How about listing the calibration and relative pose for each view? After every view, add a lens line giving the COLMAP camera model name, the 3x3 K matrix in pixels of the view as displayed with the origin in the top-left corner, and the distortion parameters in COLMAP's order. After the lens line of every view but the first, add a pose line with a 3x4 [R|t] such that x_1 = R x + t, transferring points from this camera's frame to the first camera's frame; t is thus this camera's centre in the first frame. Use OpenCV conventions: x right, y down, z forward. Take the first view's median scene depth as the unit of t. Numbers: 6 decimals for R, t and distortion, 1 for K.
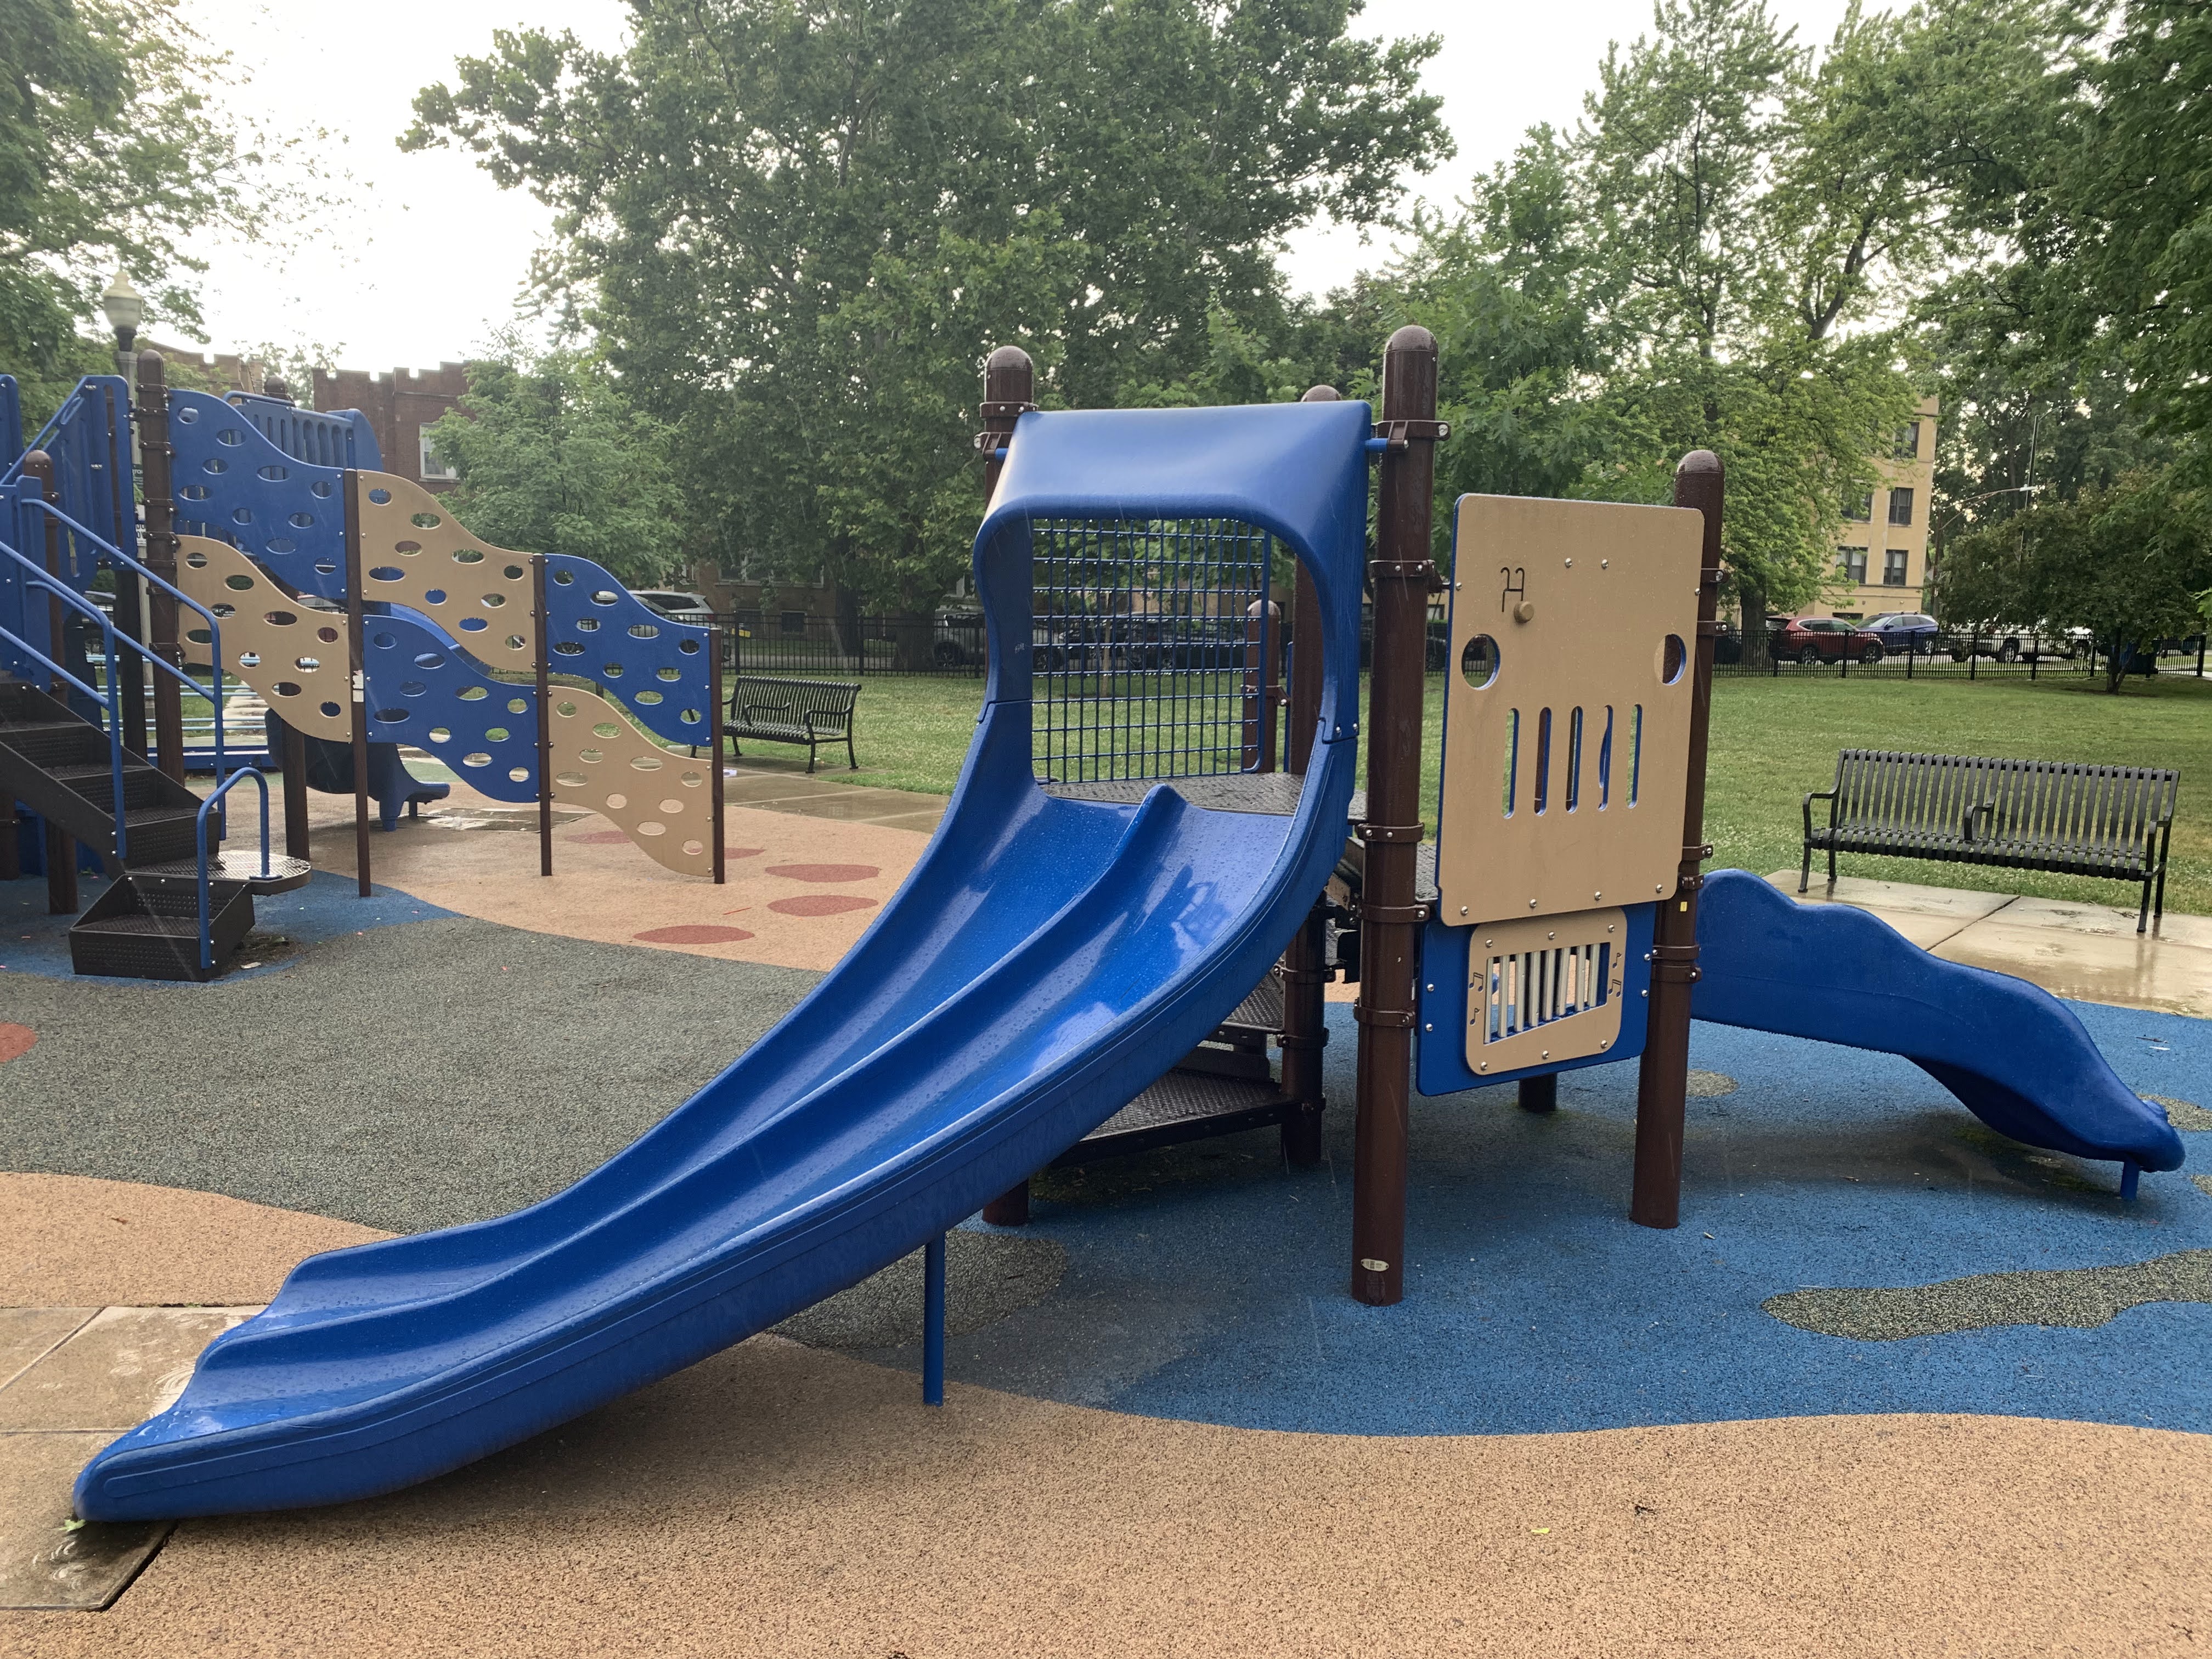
lens RADIAL K [[1627.7, 0, 1156.5], [0, 1627.7, 874.6], [0, 0, 1]] dist [-0.004266, -0.035334]
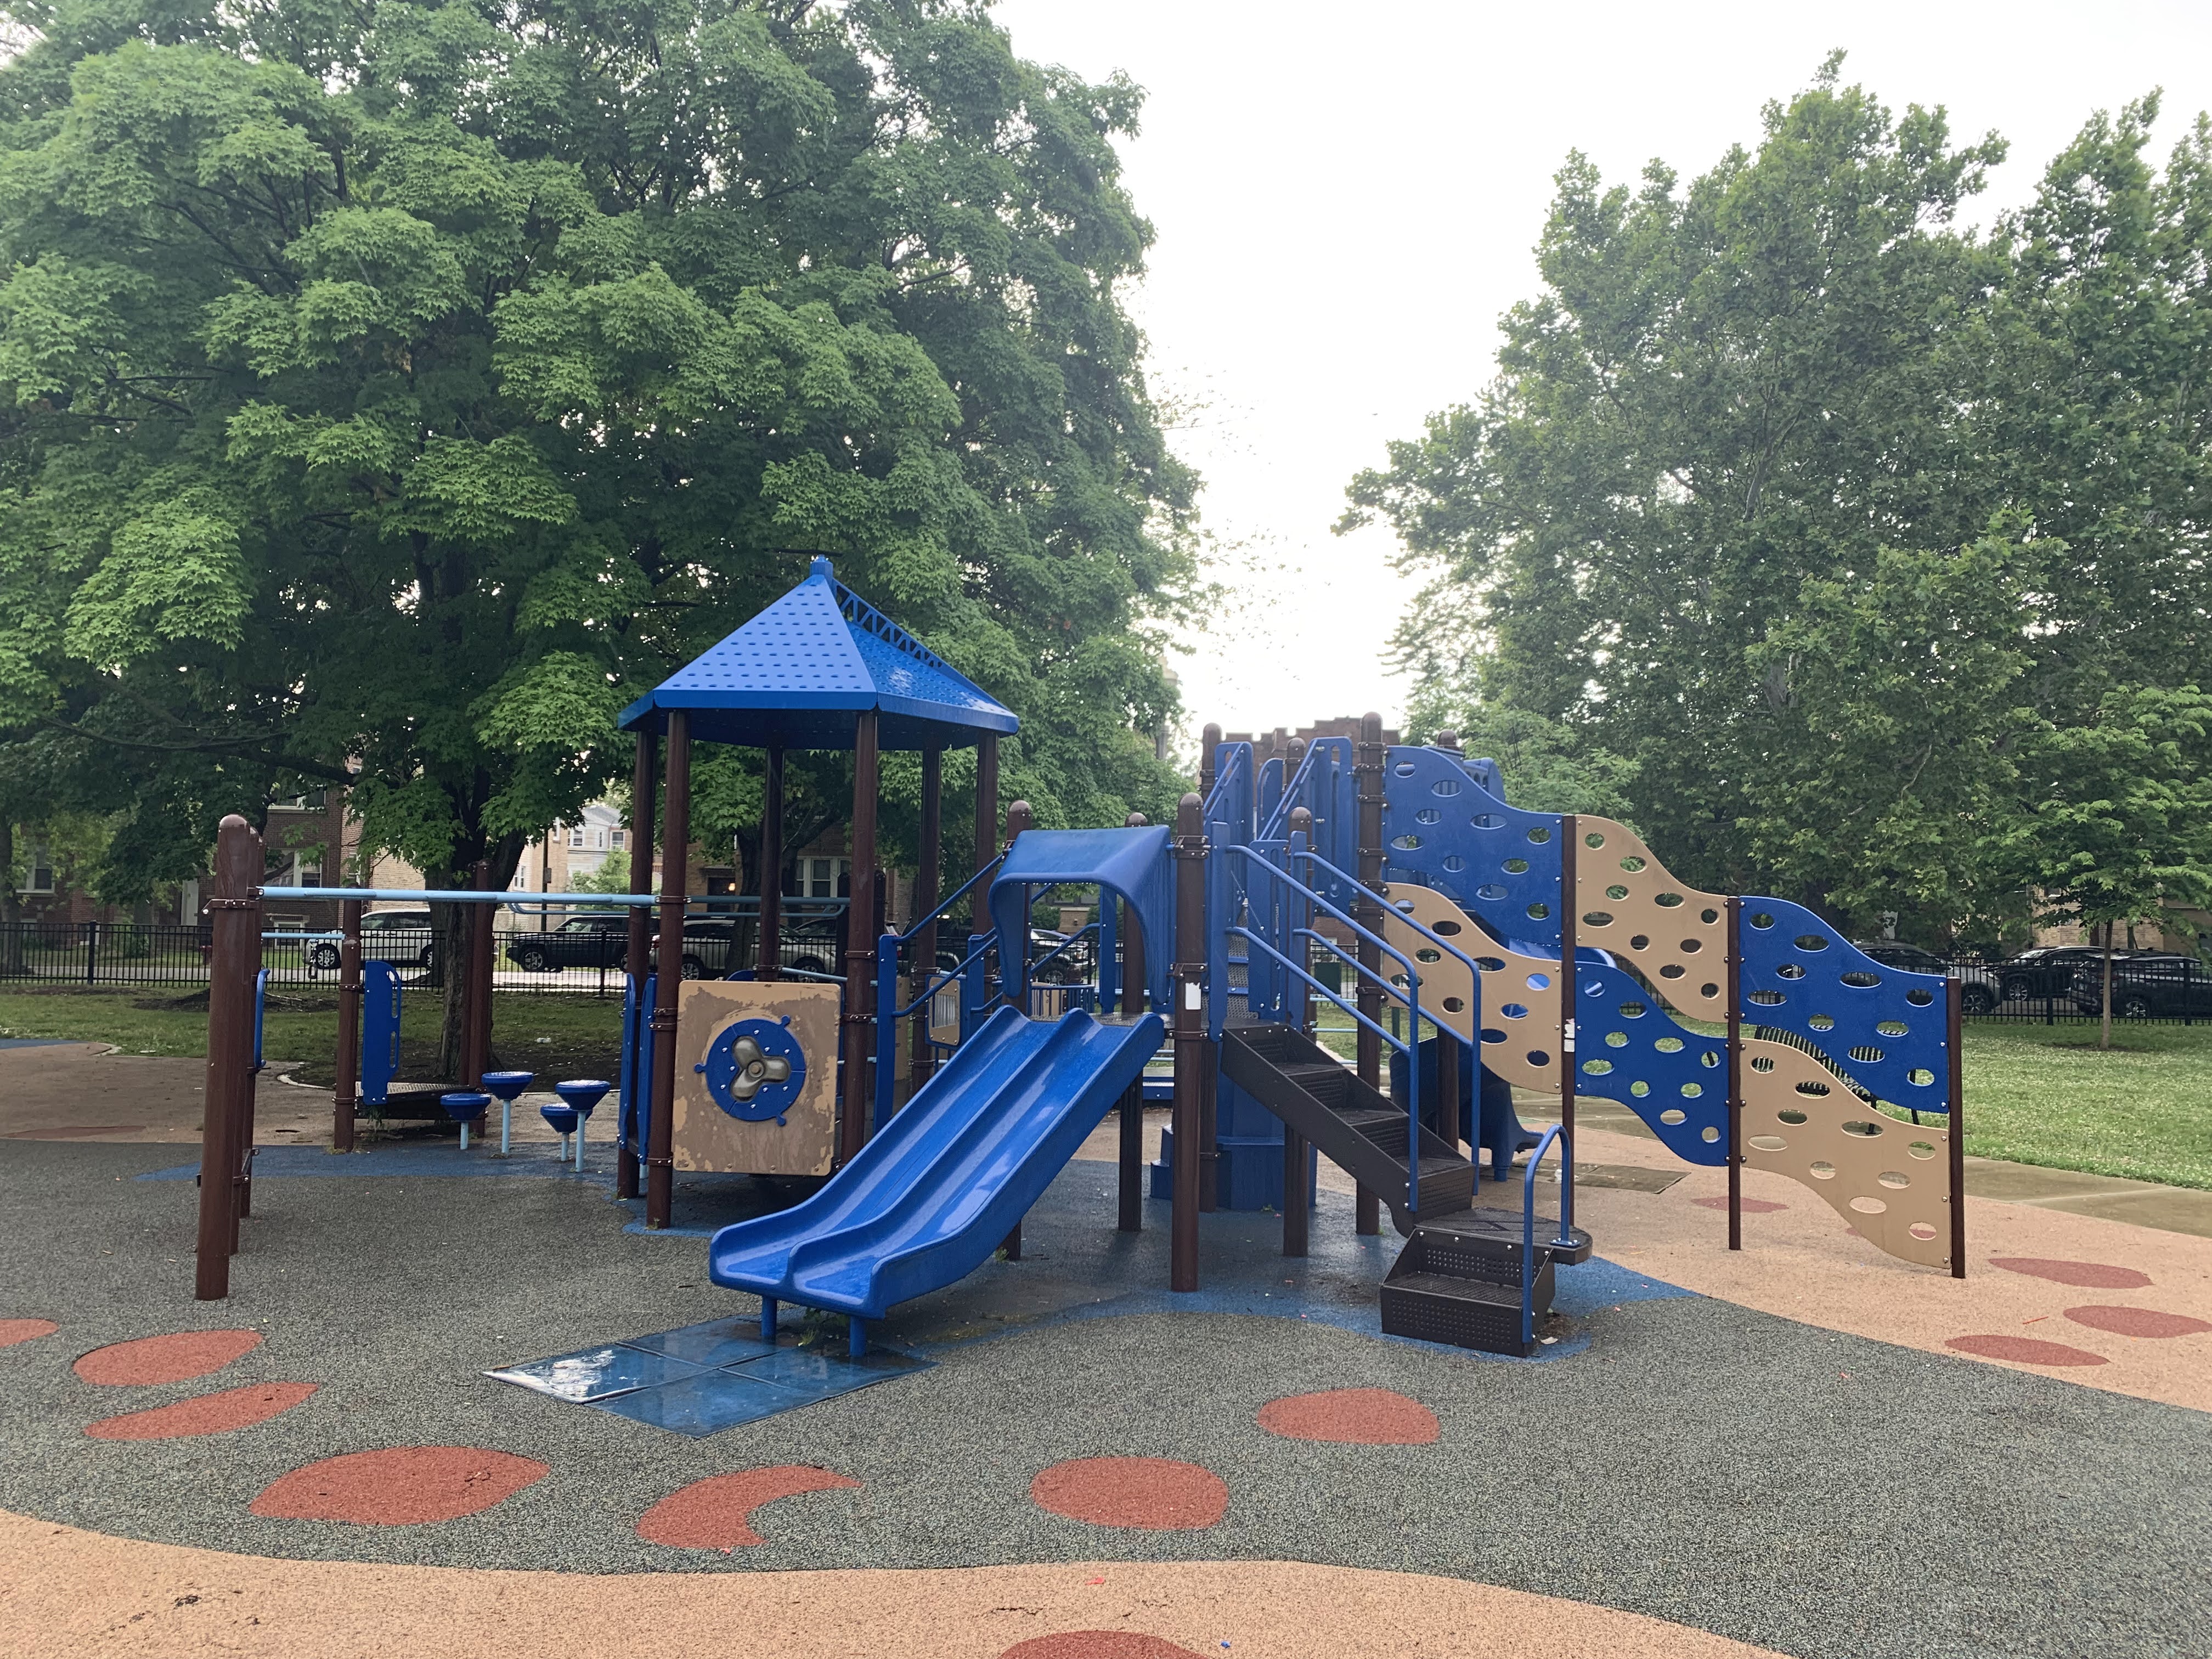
lens RADIAL K [[1659.5, 0, 1129.6], [0, 1659.5, 883.9], [0, 0, 1]] dist [0.040603, 0.003537]
pose [[0.891602, -0.023360, -0.452218, -0.254638], [-0.065925, 0.981331, -0.180672, -0.008894], [0.447996, 0.190901, 0.873417, 0.008789]]
